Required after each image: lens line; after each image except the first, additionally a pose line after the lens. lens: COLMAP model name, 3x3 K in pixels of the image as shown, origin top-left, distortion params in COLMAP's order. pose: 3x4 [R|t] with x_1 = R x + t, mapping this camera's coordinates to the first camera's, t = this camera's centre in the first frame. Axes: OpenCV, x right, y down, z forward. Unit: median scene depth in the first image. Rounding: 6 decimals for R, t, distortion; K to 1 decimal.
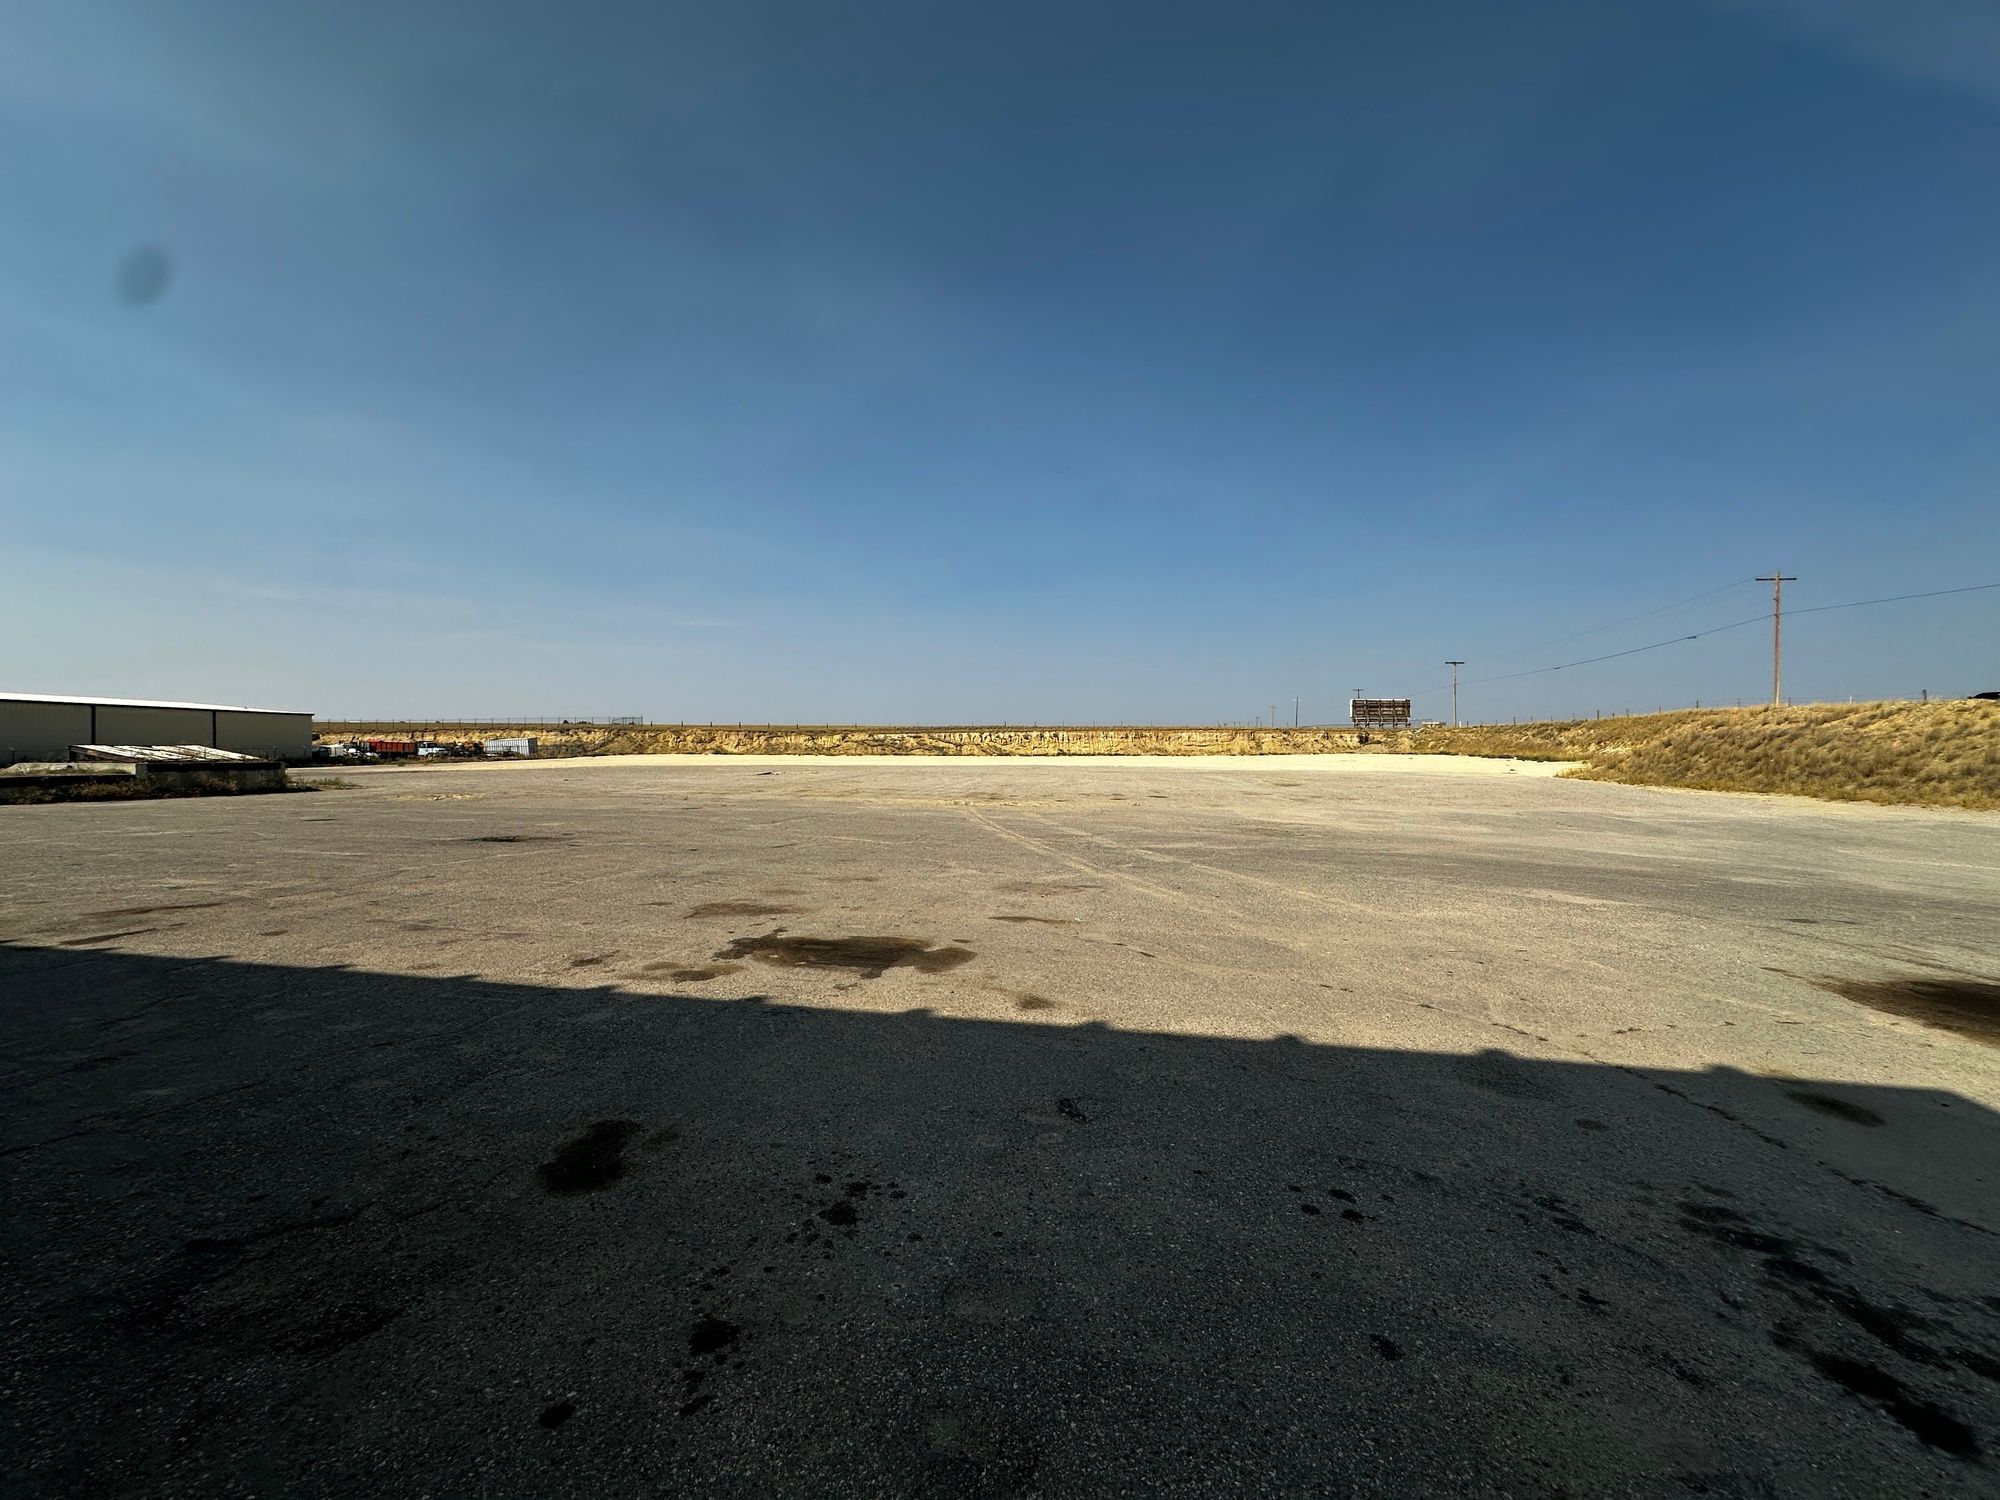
lens RADIAL K [[796.5, 0, 1000.0], [0, 796.5, 750.0], [0, 0, 1]] dist [-0.002284, 0.000023]
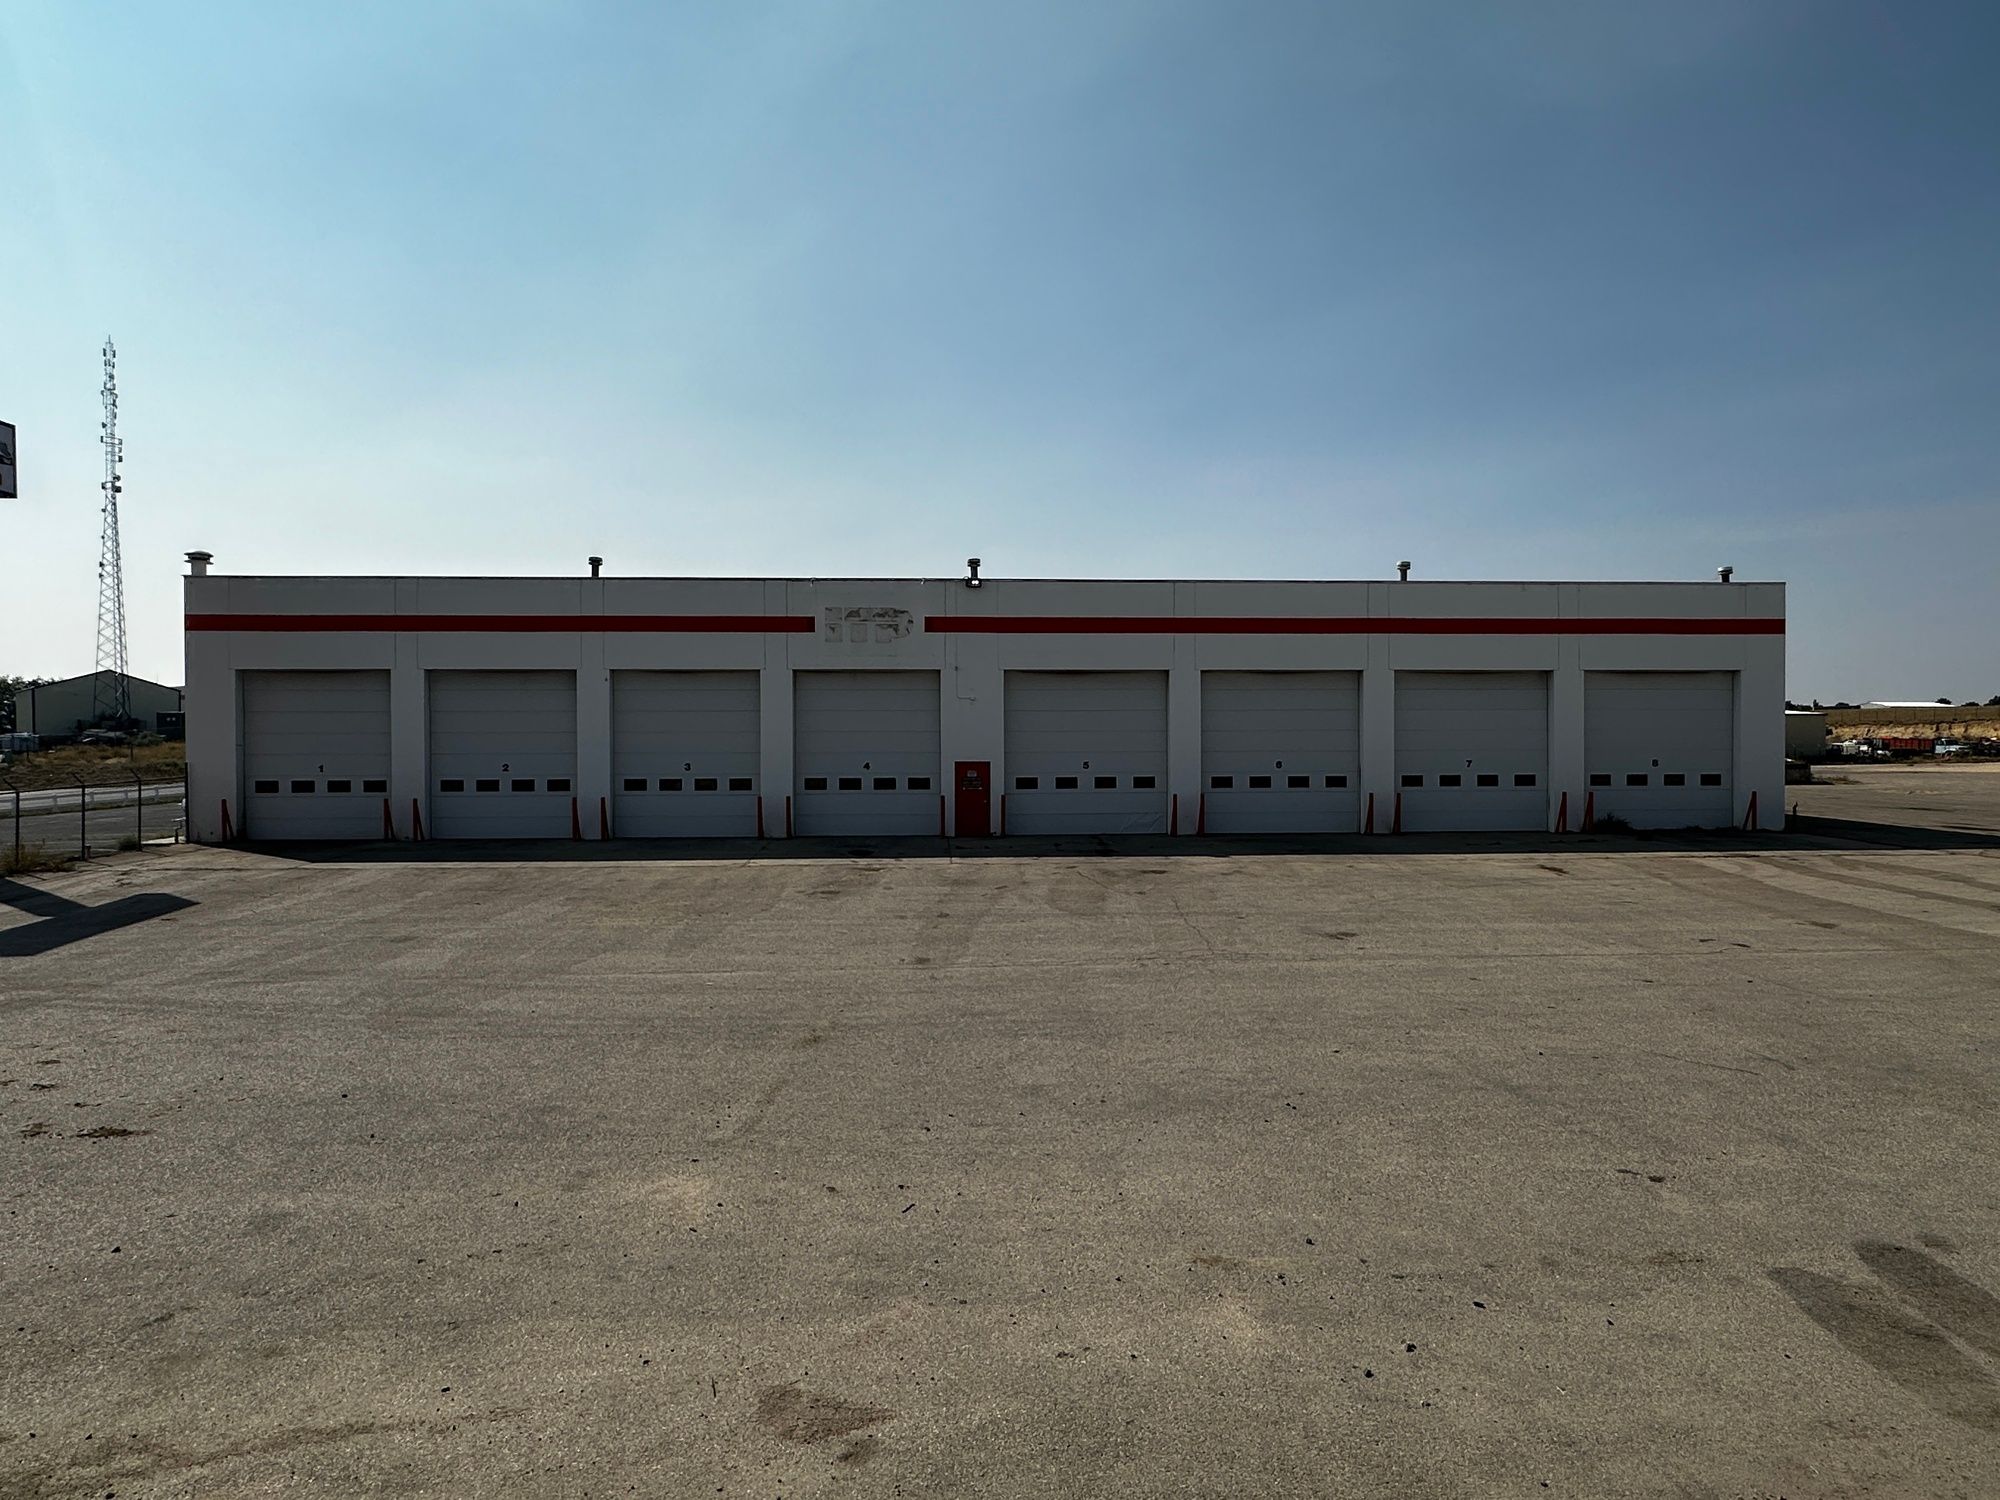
lens RADIAL K [[1174.9, 0, 999.1], [0, 1174.9, 738.6], [0, 0, 1]] dist [-0.004297, -0.001716]
pose [[0.242426, -0.000046, -0.970170, 0.223027], [0.001050, 0.999999, 0.000215, -0.008743], [0.970169, -0.001071, 0.242426, -0.260917]]
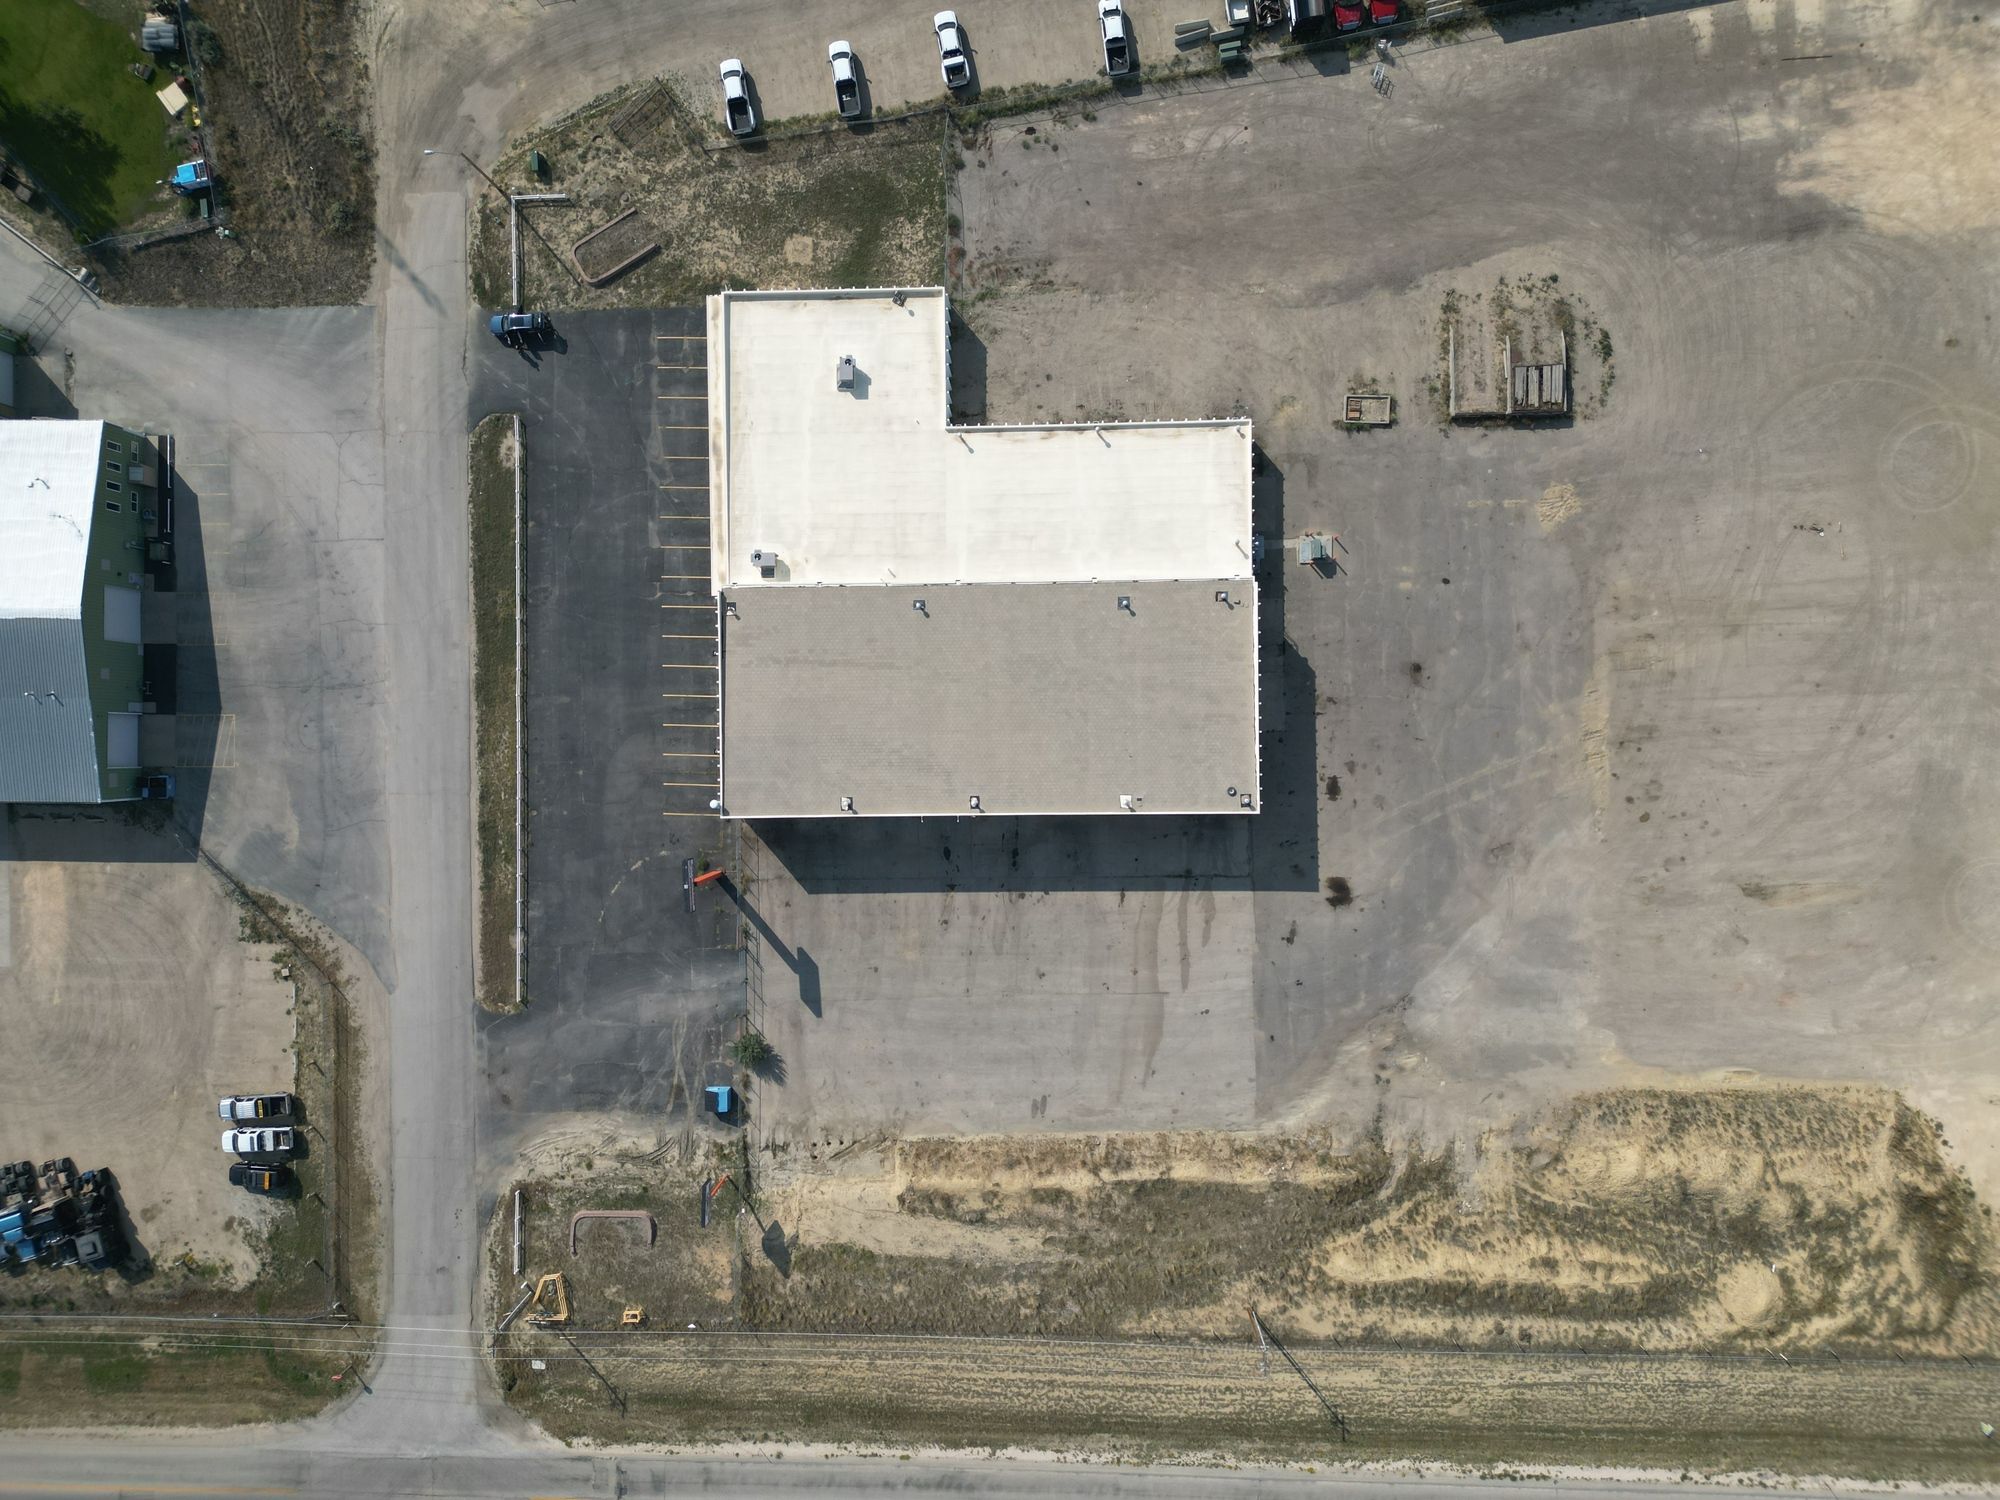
lens RADIAL K [[1394.1, 0, 989.8], [0, 1394.1, 748.8], [0, 0, 1]] dist [0.078854, -0.075606]
pose [[0.203304, 0.978721, -0.027800, -0.062009], [0.057019, 0.016510, 0.998237, -1.023906], [0.977454, -0.204531, -0.052449, -0.127628]]
